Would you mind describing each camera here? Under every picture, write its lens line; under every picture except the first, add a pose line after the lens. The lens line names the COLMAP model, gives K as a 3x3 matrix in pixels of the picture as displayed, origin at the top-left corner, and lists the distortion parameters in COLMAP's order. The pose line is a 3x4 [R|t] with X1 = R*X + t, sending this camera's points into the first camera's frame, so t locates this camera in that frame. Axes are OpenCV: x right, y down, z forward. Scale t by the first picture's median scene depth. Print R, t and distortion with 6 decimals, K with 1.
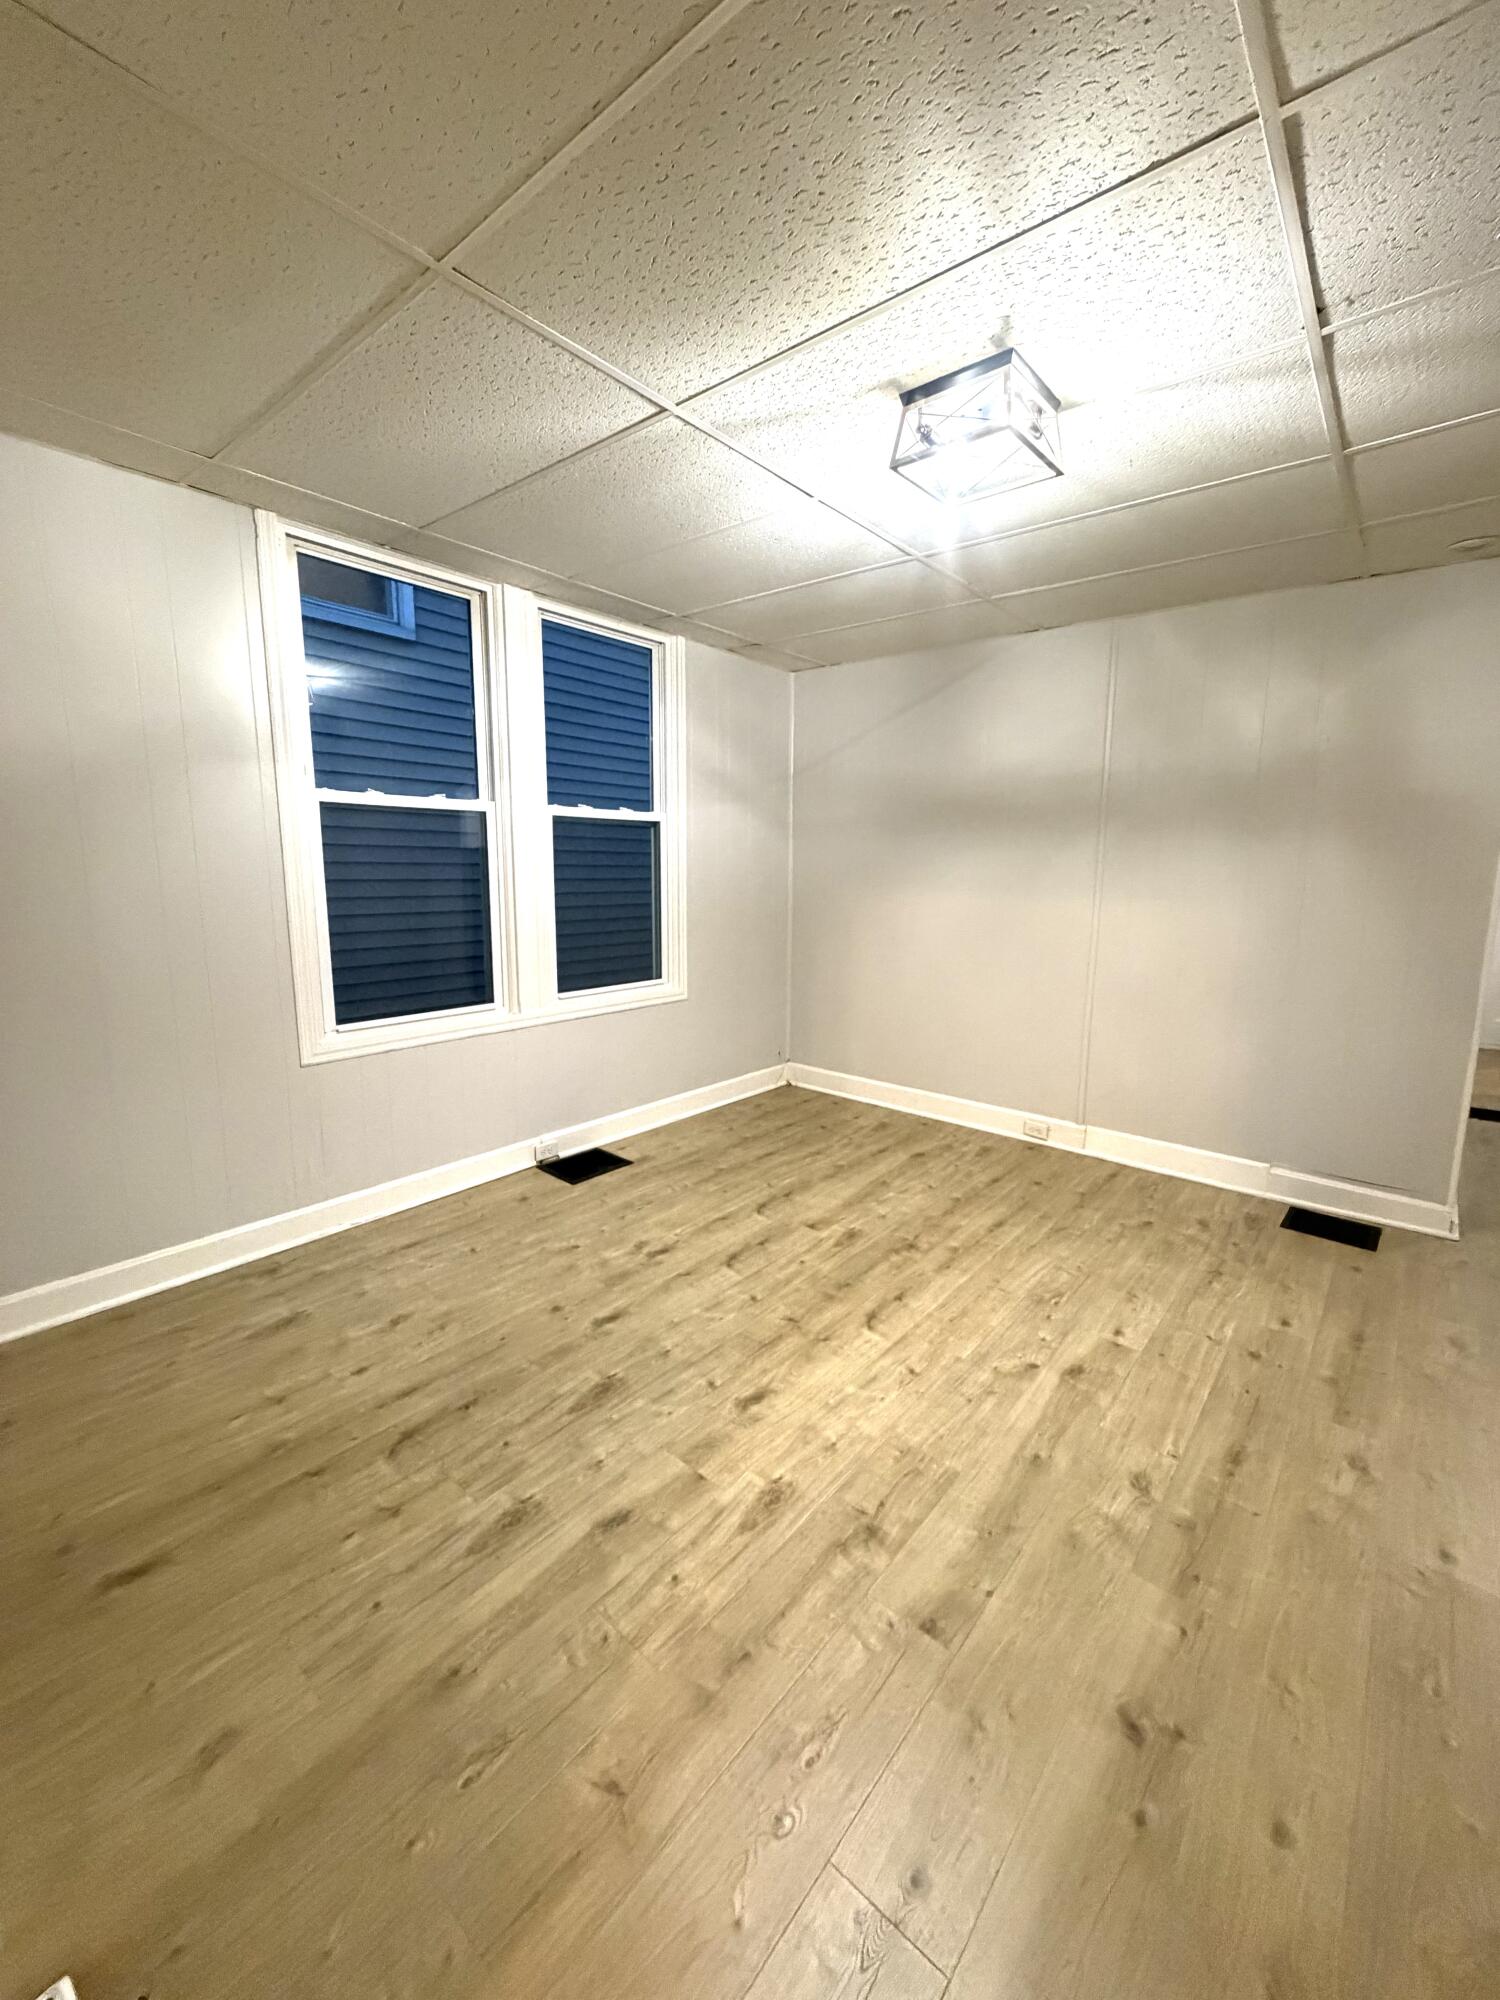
lens RADIAL K [[801.3, 0, 749.6], [0, 801.3, 994.0], [0, 0, 1]] dist [0.001592, 0.000474]
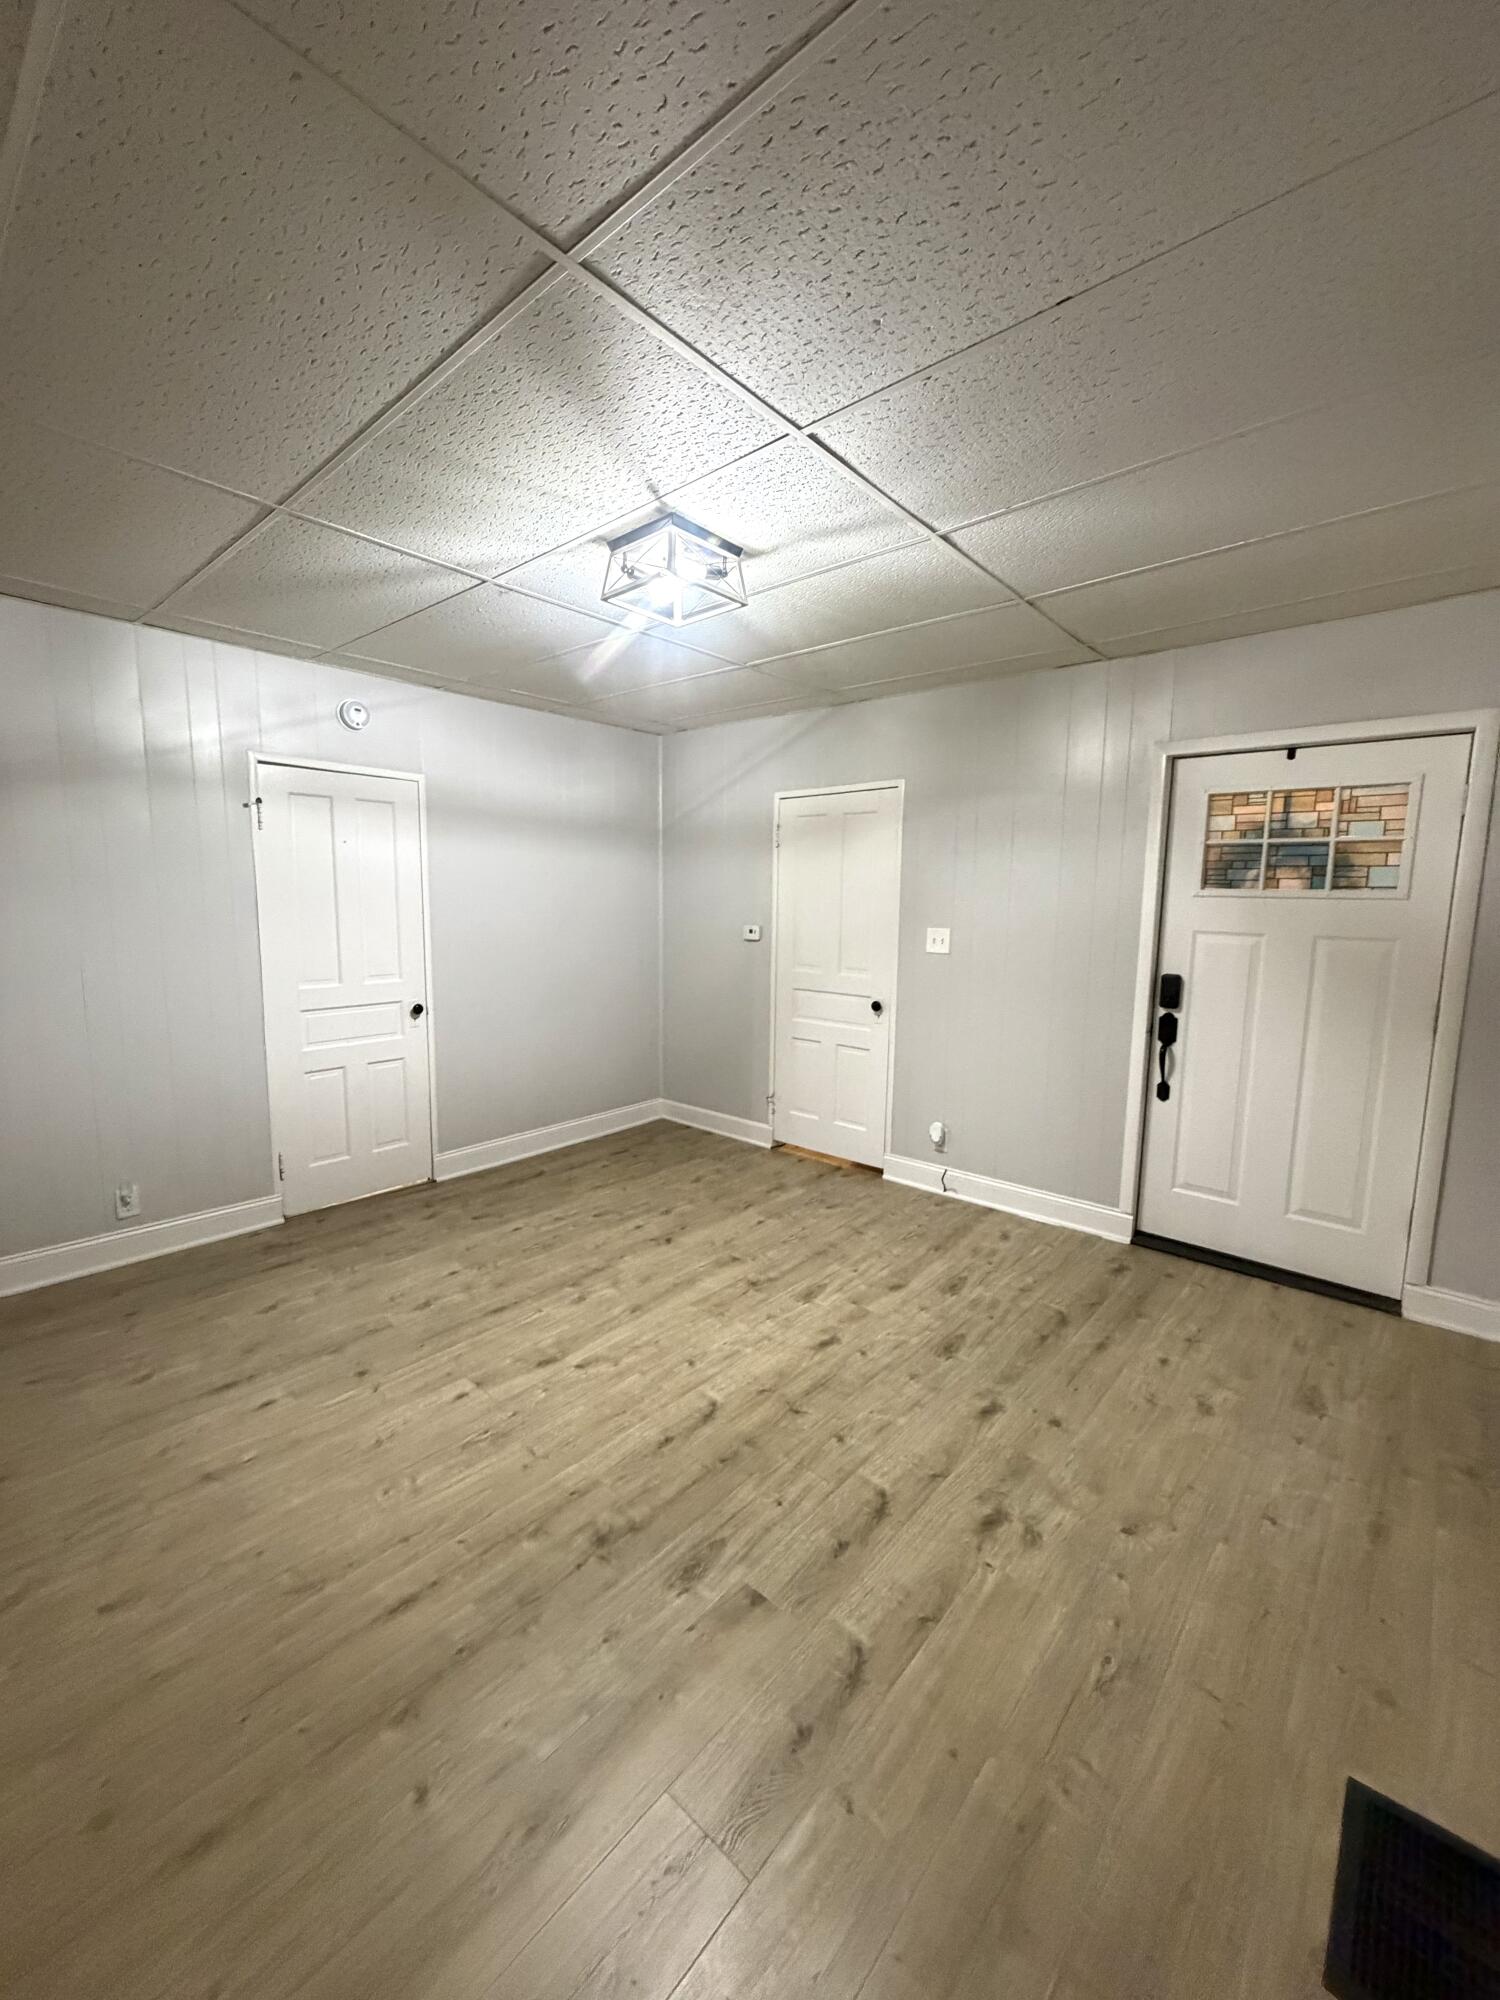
lens RADIAL K [[801.3, 0, 748.3], [0, 801.3, 991.0], [0, 0, 1]] dist [0.001592, 0.000474]
pose [[-0.999563, -0.025229, 0.015393, 0.104719], [-0.019955, 0.960317, 0.278195, -0.321935], [-0.021801, 0.277767, -0.960401, 1.750464]]
